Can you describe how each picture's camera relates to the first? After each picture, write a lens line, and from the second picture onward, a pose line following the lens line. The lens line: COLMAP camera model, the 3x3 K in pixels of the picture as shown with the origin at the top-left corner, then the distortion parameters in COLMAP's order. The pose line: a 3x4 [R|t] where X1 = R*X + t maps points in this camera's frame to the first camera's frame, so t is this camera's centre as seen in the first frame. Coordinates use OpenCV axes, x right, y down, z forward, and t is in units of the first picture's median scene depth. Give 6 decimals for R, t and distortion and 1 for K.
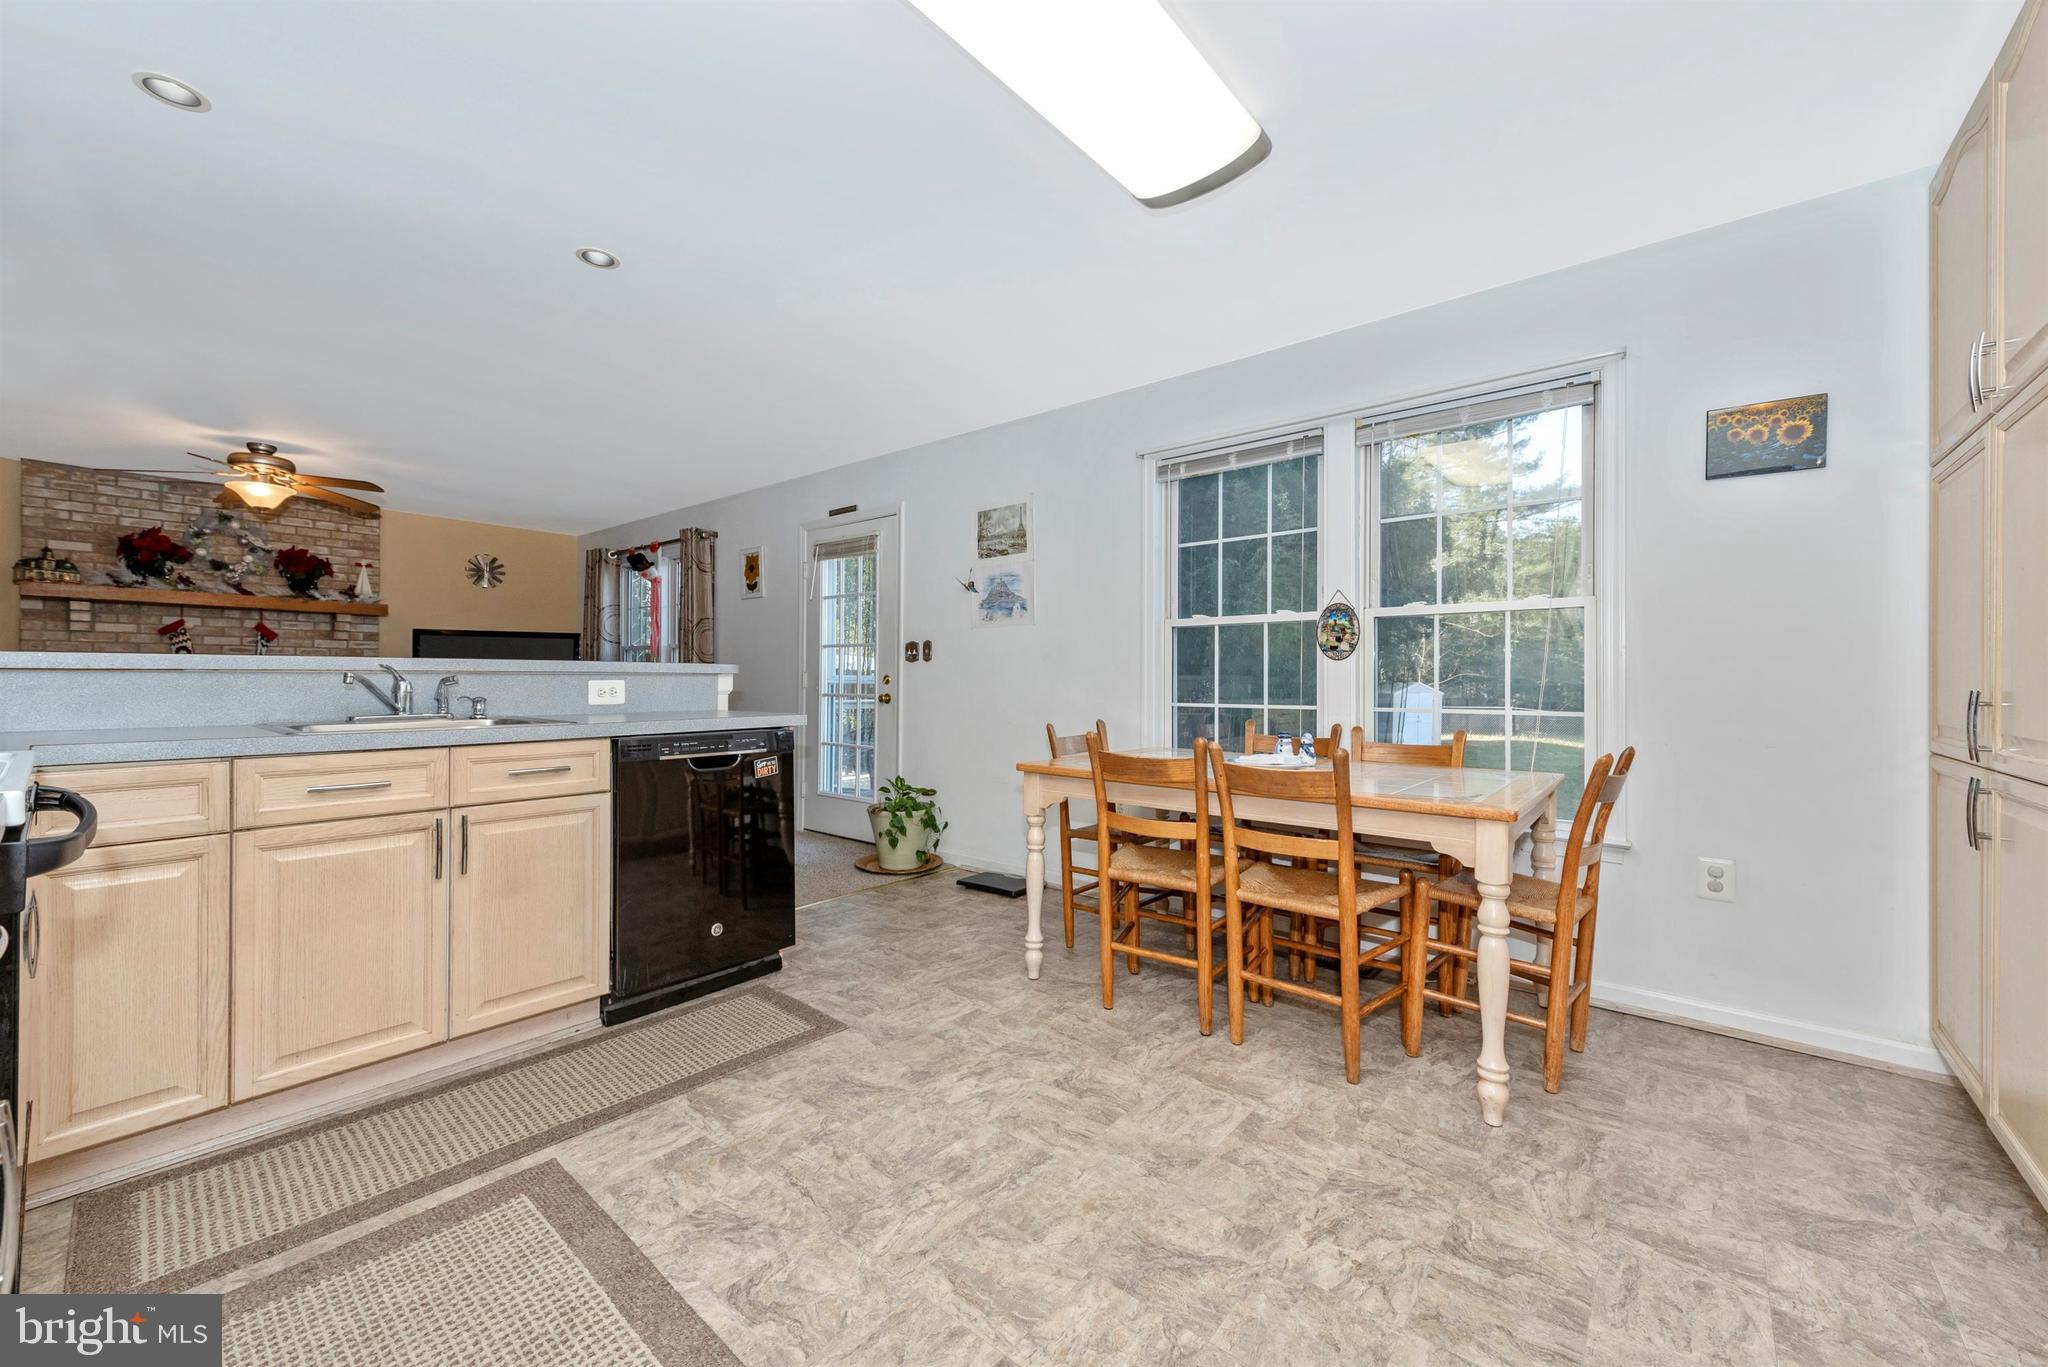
lens RADIAL K [[805.8, 0, 1034.9], [0, 805.8, 680.4], [0, 0, 1]] dist [0.012013, -0.003001]
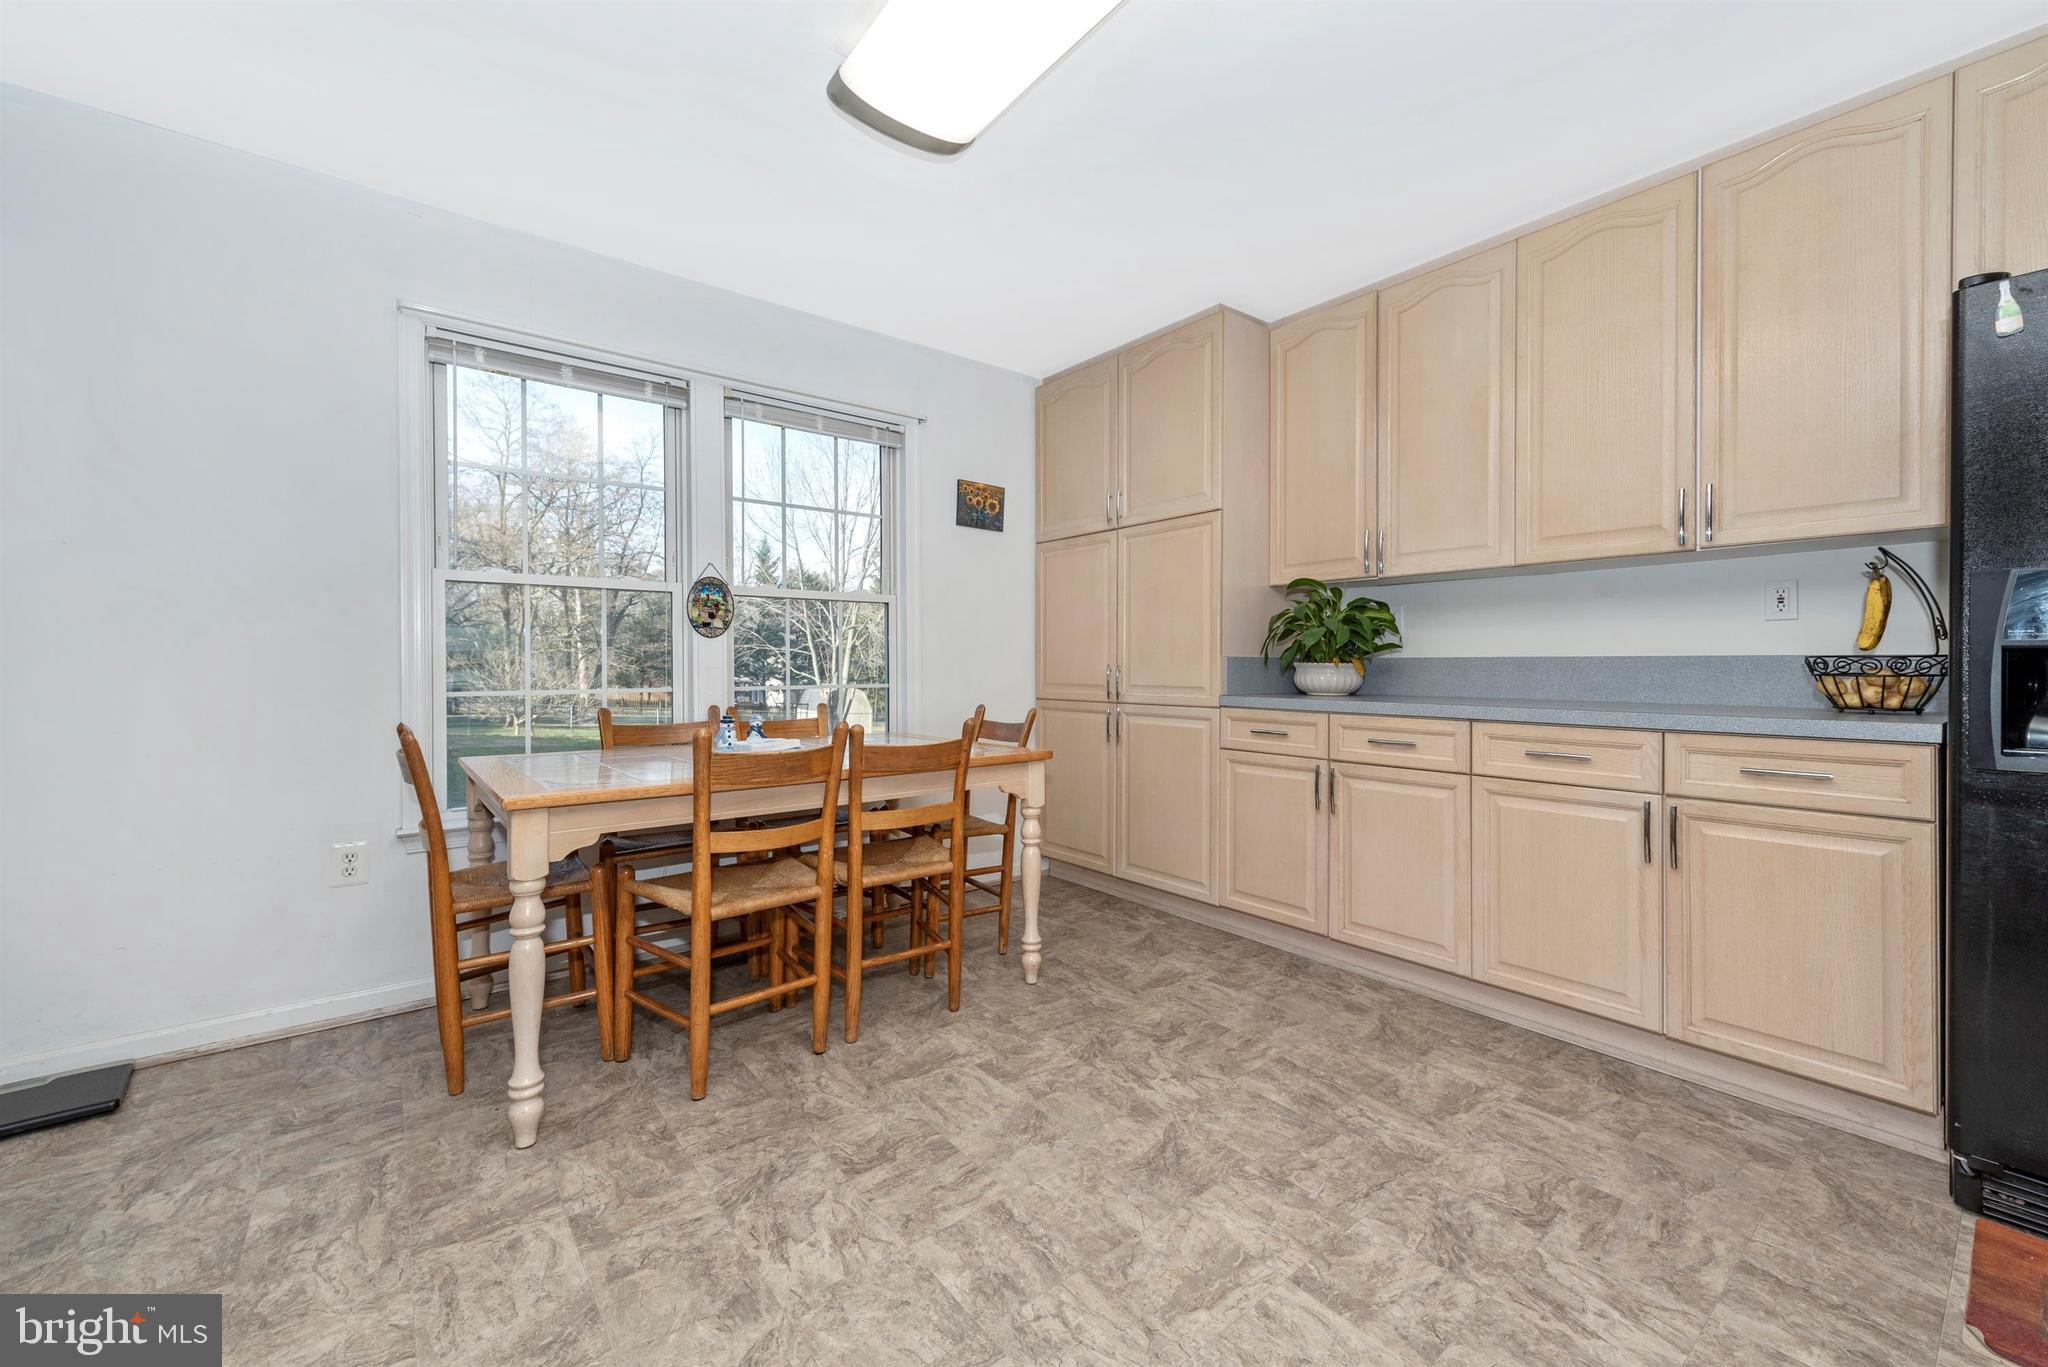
lens RADIAL K [[805.8, 0, 1014.2], [0, 805.8, 668.7], [0, 0, 1]] dist [0.012013, -0.003001]
pose [[0.206281, -0.013104, 0.978405, -0.539903], [-0.000055, 0.999910, 0.013403, -0.001373], [-0.978493, -0.002819, 0.206262, 0.524650]]
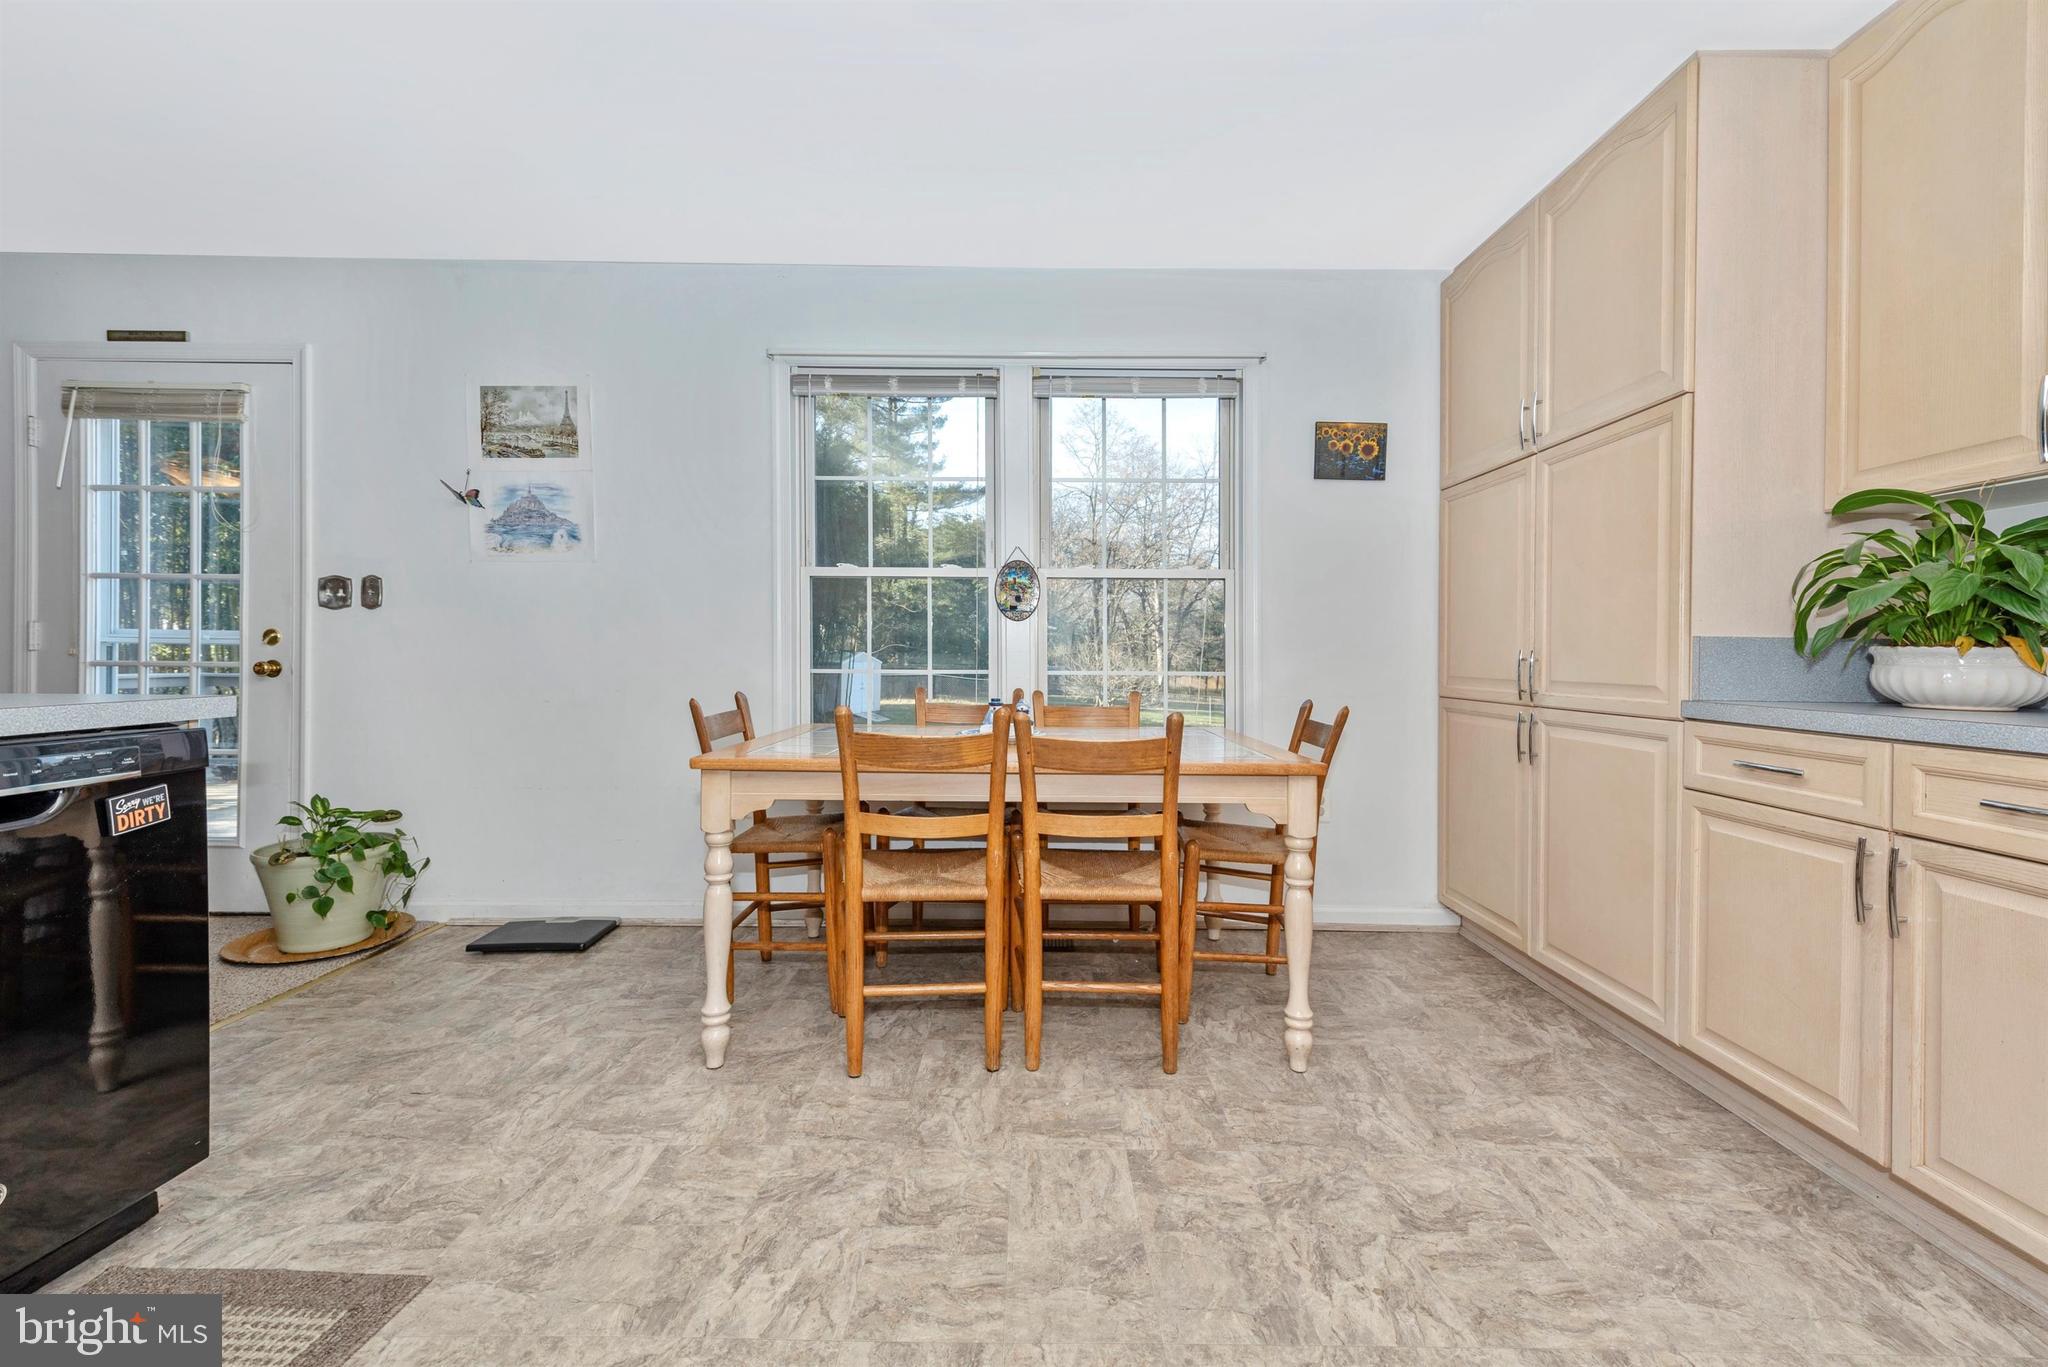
lens RADIAL K [[805.8, 0, 1032.5], [0, 805.8, 656.9], [0, 0, 1]] dist [0.012013, -0.003001]
pose [[0.765367, -0.000828, 0.643594, -0.245465], [-0.004875, 0.999963, 0.007084, 0.012576], [-0.643576, -0.008559, 0.765334, 0.305619]]
